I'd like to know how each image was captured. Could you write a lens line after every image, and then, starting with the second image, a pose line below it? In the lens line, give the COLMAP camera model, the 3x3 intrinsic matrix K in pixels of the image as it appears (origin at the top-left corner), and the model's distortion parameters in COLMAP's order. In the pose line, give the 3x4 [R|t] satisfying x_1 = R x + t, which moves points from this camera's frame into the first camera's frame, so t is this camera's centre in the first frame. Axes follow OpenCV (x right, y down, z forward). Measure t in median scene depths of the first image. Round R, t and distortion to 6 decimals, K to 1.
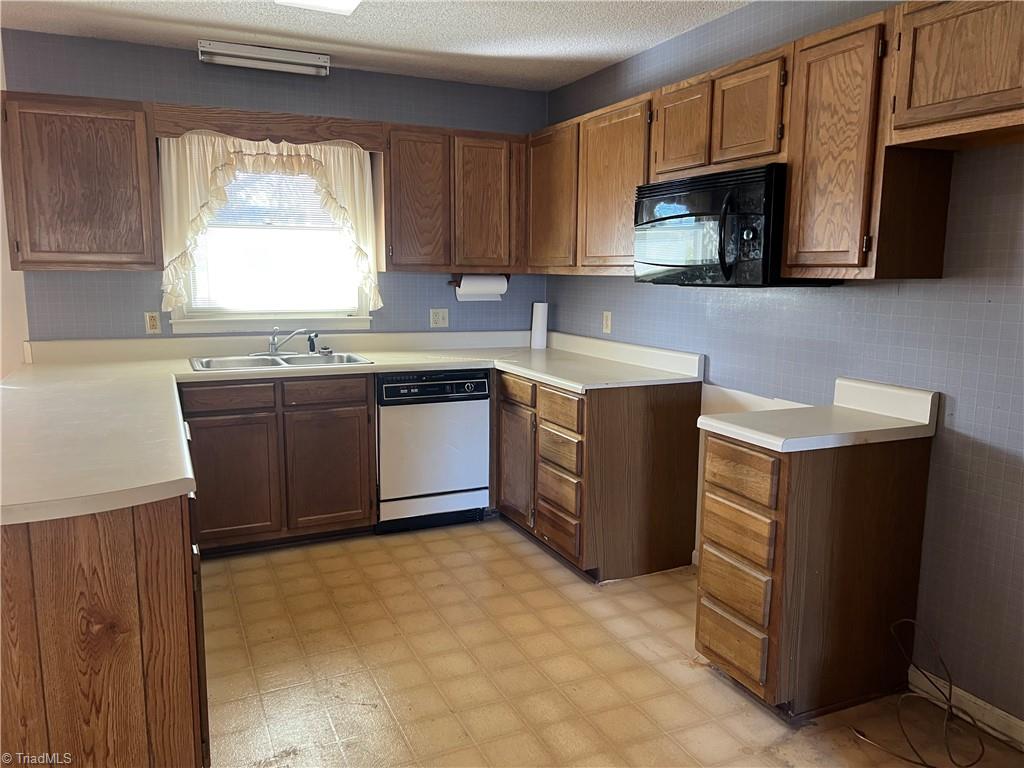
lens RADIAL K [[782.3, 0, 514.7], [0, 782.3, 388.6], [0, 0, 1]] dist [0.064903, -0.047815]
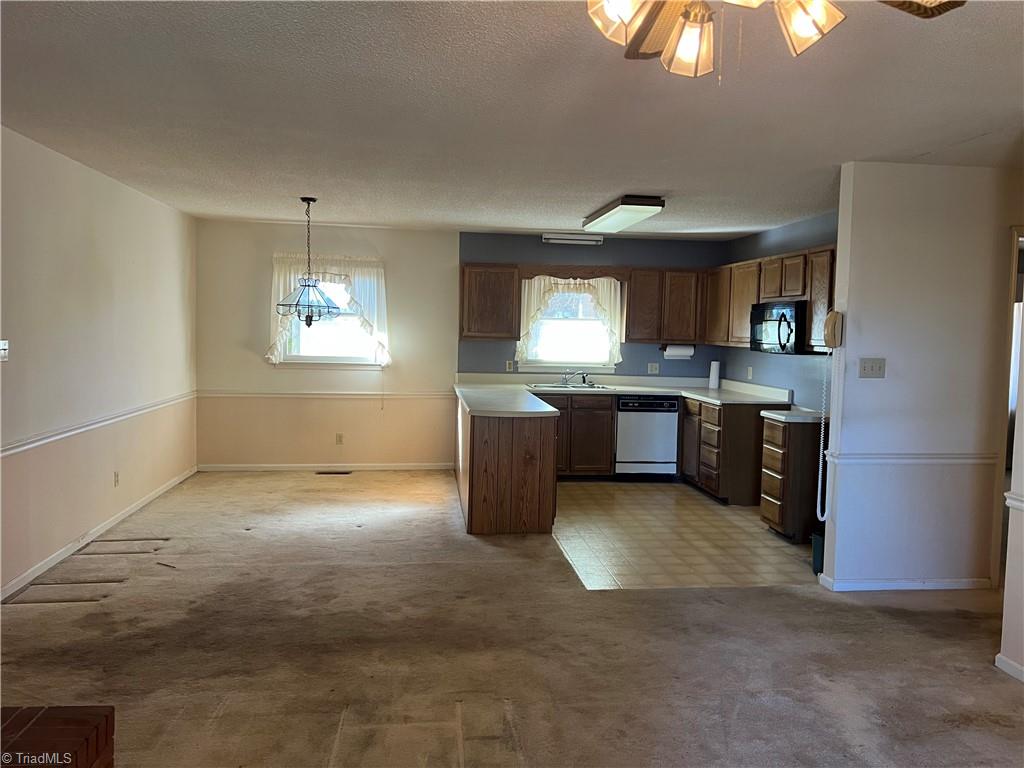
lens RADIAL K [[782.3, 0, 504.8], [0, 782.3, 386.6], [0, 0, 1]] dist [0.064903, -0.047815]
pose [[0.951559, 0.036812, -0.305254, 0.147294], [-0.061704, 0.995472, -0.072301, 0.116411], [0.301210, 0.087635, 0.949522, -0.910799]]
